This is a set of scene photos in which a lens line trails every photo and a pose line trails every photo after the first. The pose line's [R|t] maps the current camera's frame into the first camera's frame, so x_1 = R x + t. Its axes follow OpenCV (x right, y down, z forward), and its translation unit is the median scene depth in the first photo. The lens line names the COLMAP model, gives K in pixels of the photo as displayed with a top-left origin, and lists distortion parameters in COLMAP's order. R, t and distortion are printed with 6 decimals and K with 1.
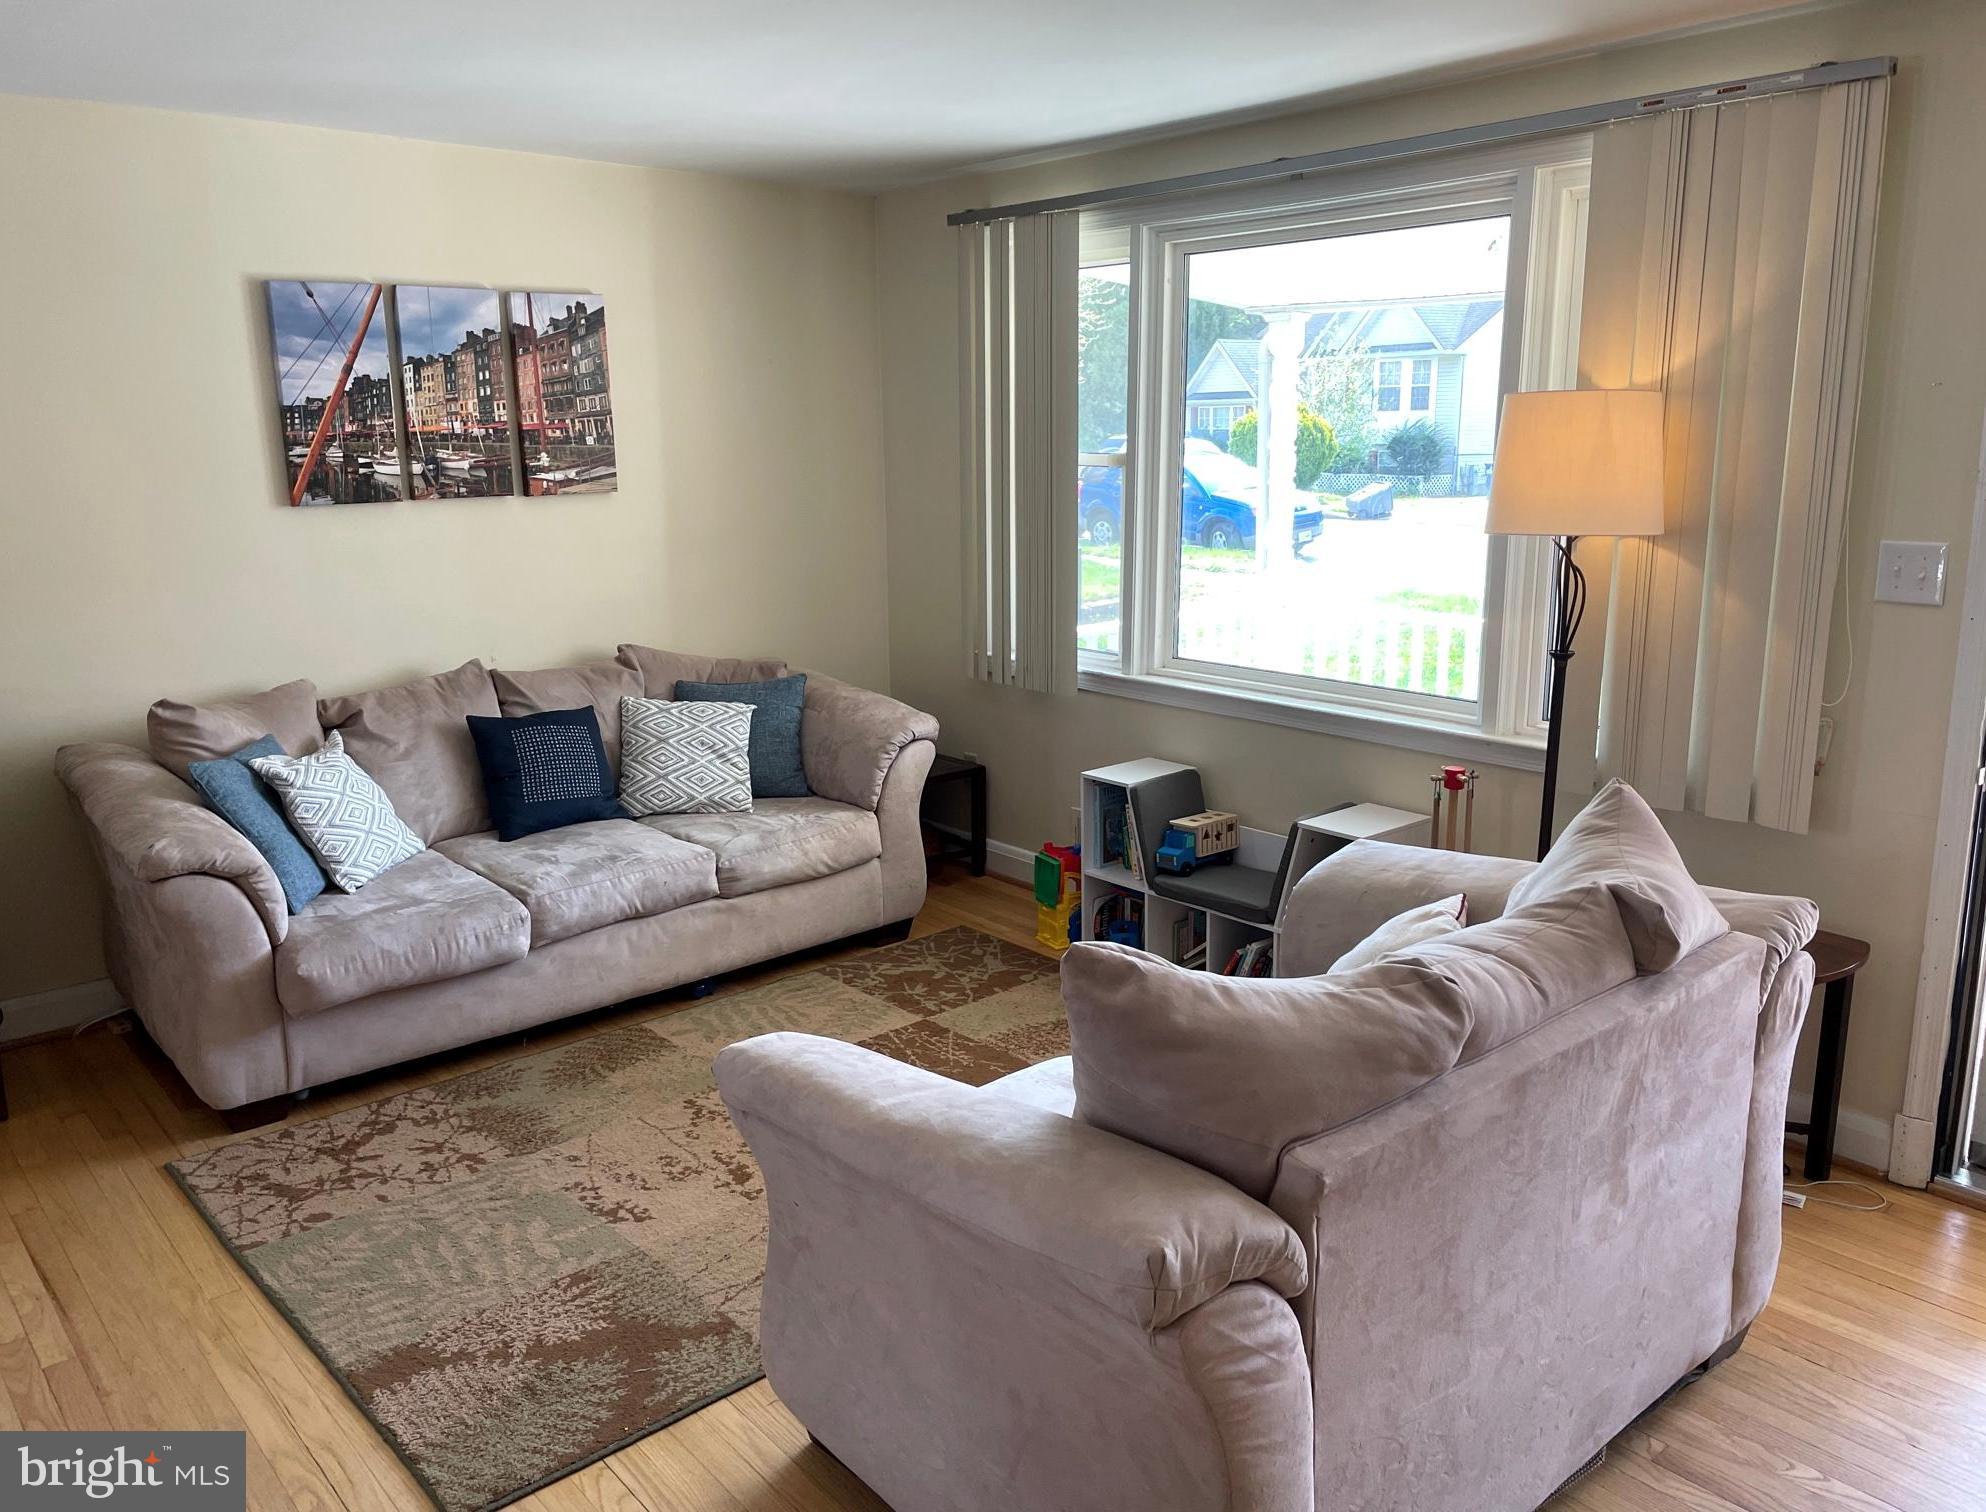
lens RADIAL K [[1516.3, 0, 985.4], [0, 1516.3, 748.4], [0, 0, 1]] dist [0.054517, -0.030597]
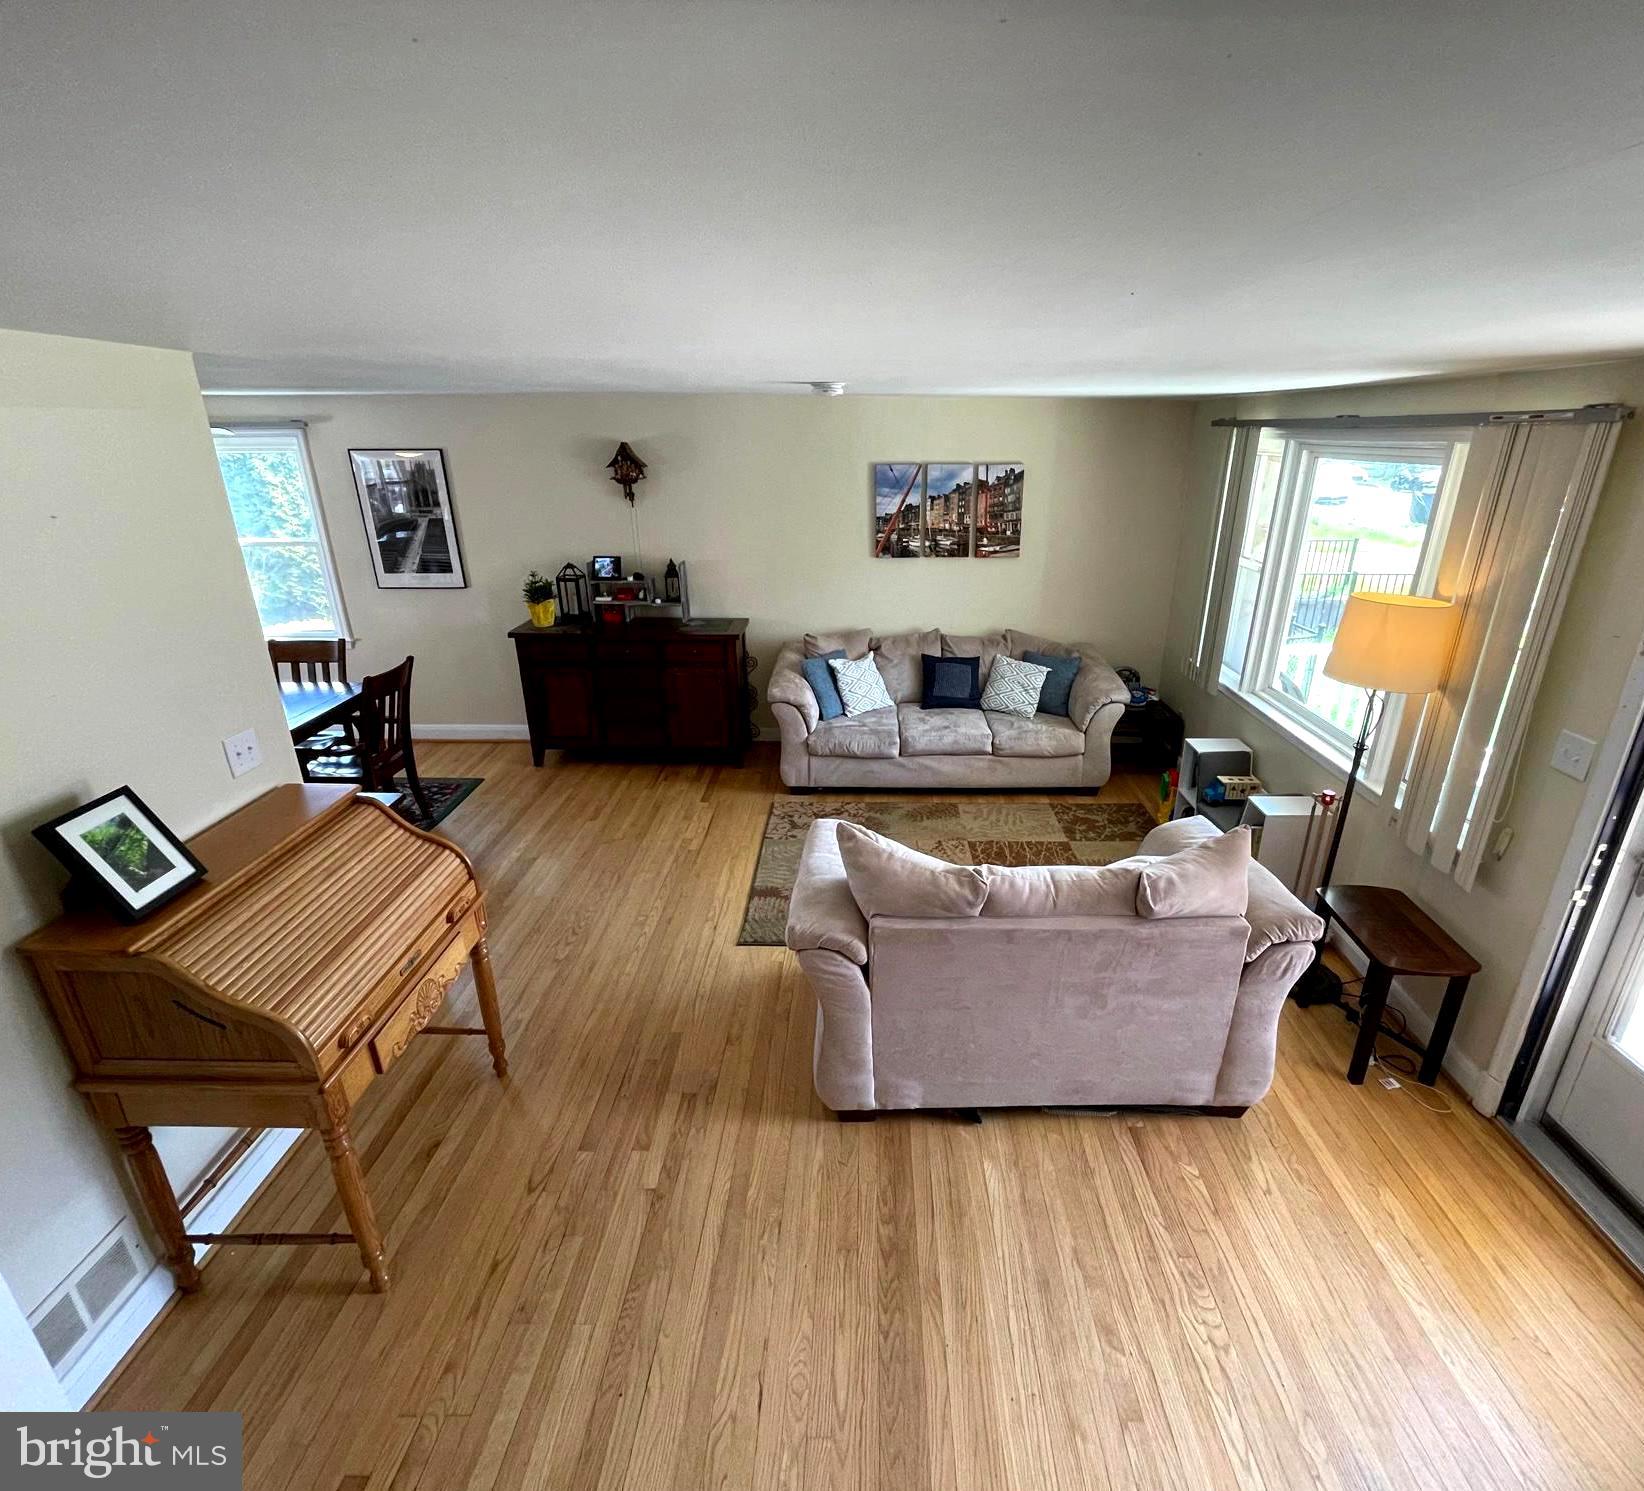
lens RADIAL K [[812.8, 0, 863.1], [0, 812.8, 754.1], [0, 0, 1]] dist [-0.001581, 0.000045]
pose [[0.756468, 0.252722, -0.603231, 0.380172], [-0.151304, 0.964930, 0.214516, -0.123789], [0.636288, -0.071003, 0.768177, -0.036592]]
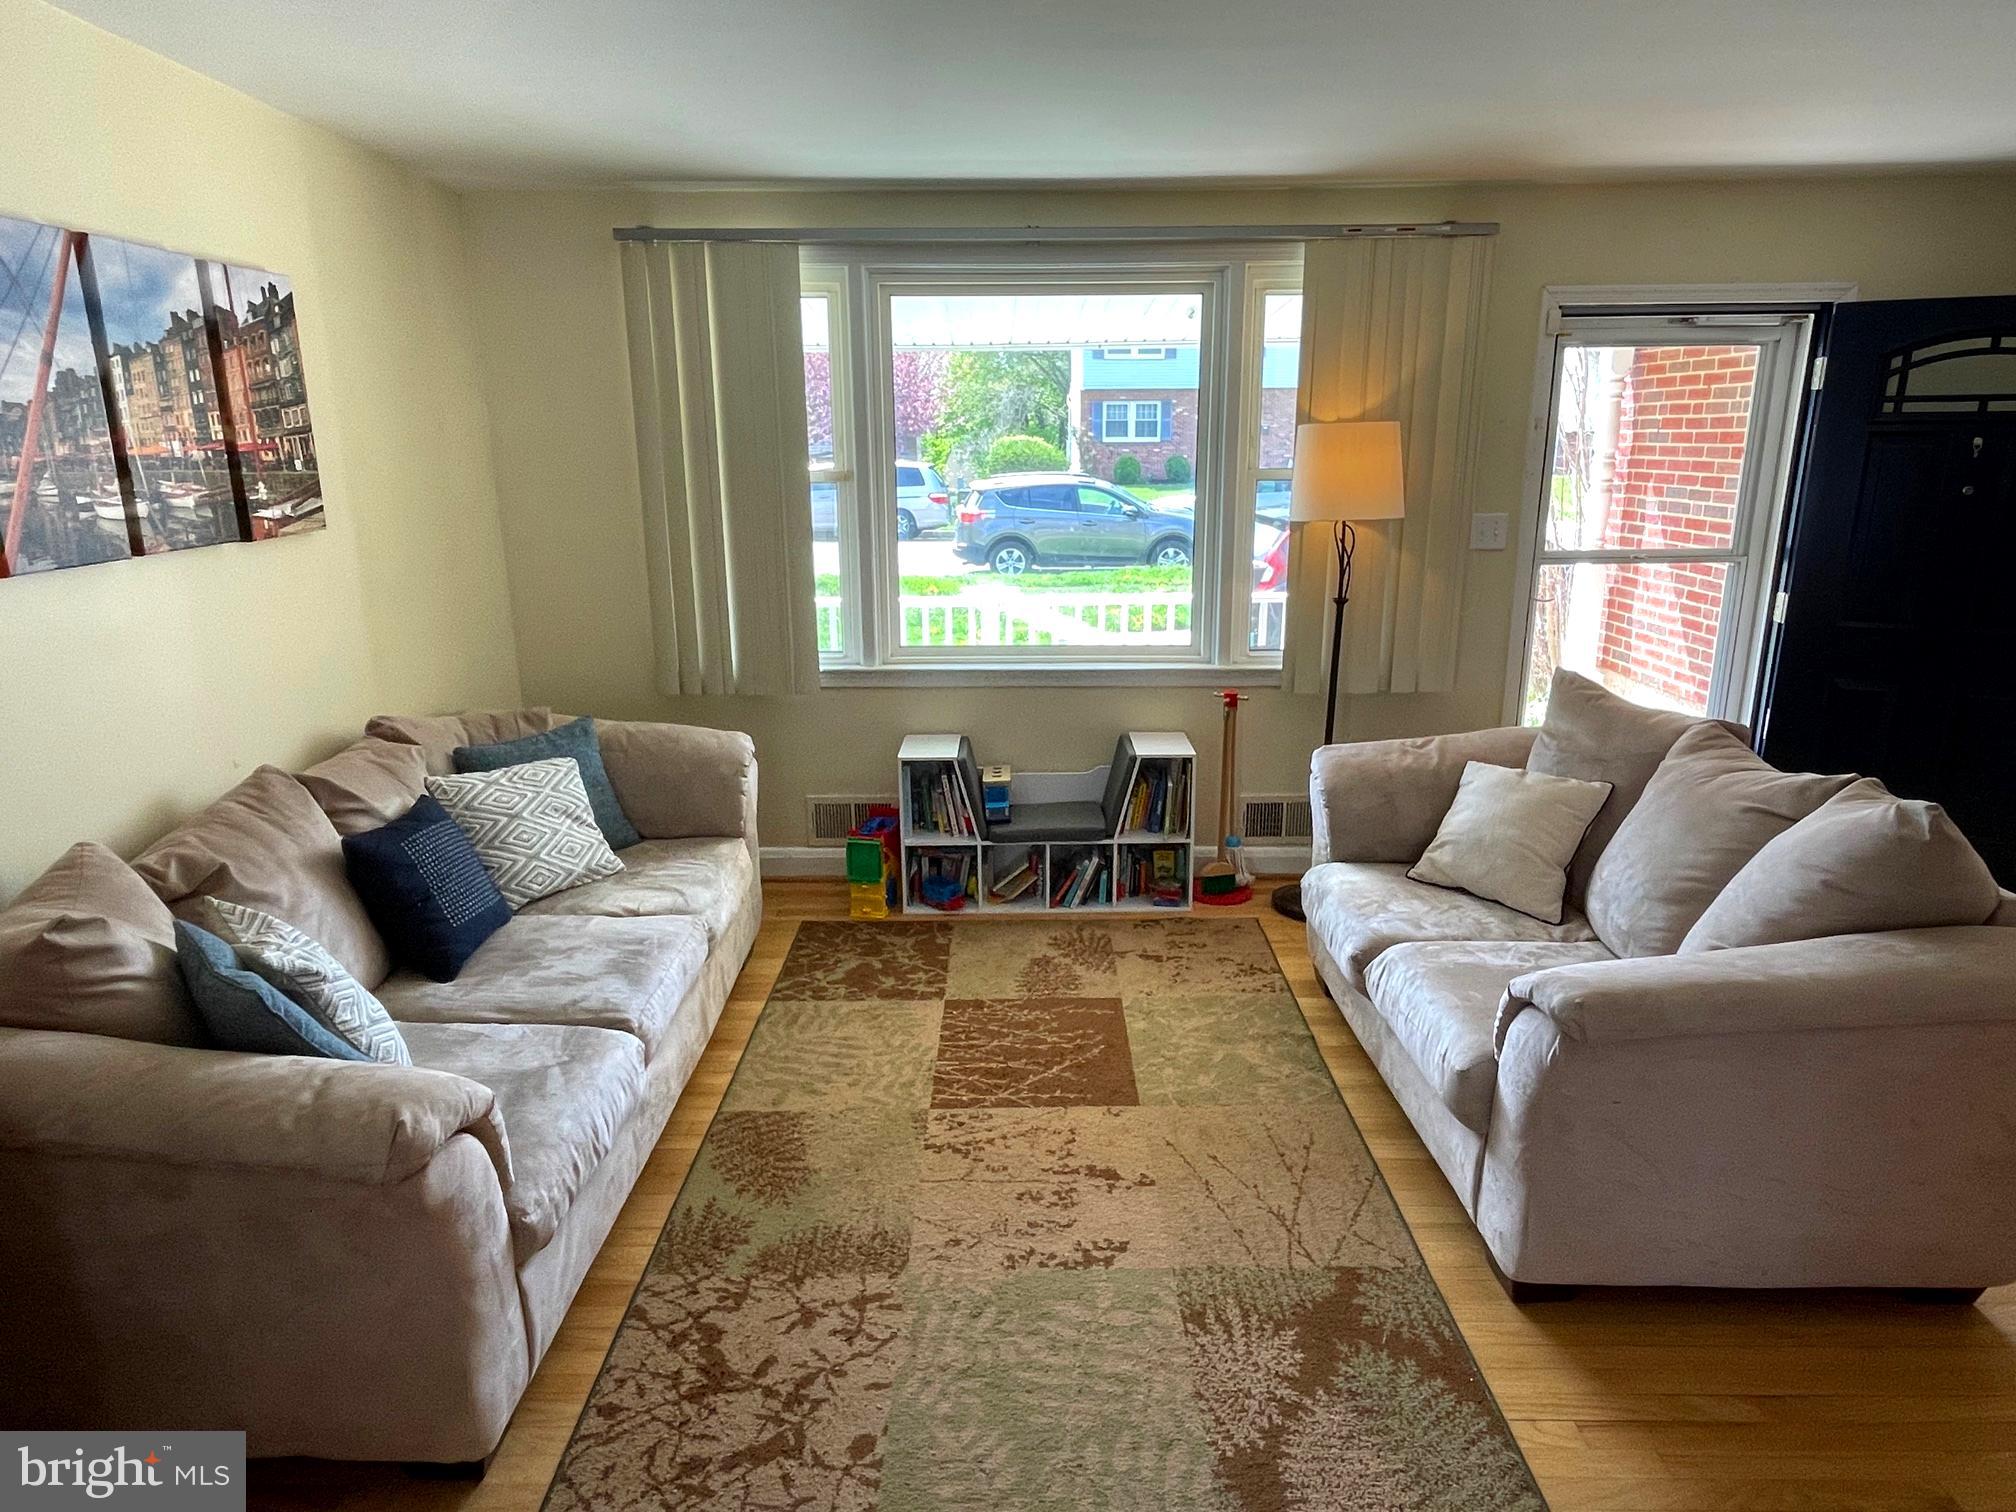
lens RADIAL K [[1168.8, 0, 1019.1], [0, 1168.8, 764.2], [0, 0, 1]] dist [0.003326, -0.002411]
pose [[0.653025, -0.197496, 0.731132, -0.518883], [0.160626, 0.979554, 0.121135, -0.070169], [-0.740107, 0.038335, 0.671396, 0.354590]]
